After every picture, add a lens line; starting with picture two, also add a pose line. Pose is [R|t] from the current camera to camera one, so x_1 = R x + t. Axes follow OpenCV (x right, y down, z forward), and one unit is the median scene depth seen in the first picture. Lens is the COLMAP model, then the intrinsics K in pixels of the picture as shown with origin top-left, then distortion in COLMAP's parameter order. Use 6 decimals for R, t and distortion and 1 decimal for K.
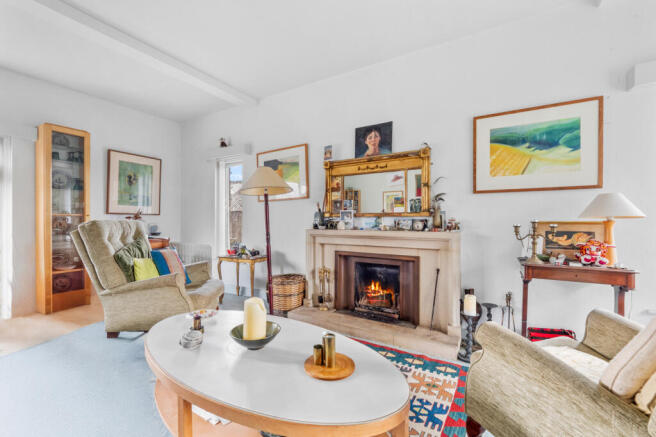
lens RADIAL K [[276.2, 0, 325.5], [0, 276.2, 217.7], [0, 0, 1]] dist [0.001912, -0.000285]
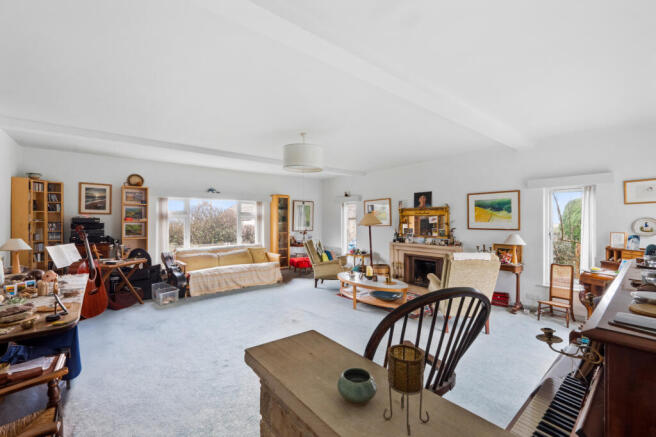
lens RADIAL K [[276.2, 0, 323.6], [0, 276.2, 217.8], [0, 0, 1]] dist [0.001912, -0.000285]
pose [[0.942691, -0.003330, -0.333651, 0.154938], [0.003805, 0.999992, 0.000772, -0.143817], [0.333646, -0.001997, 0.942696, -1.104934]]
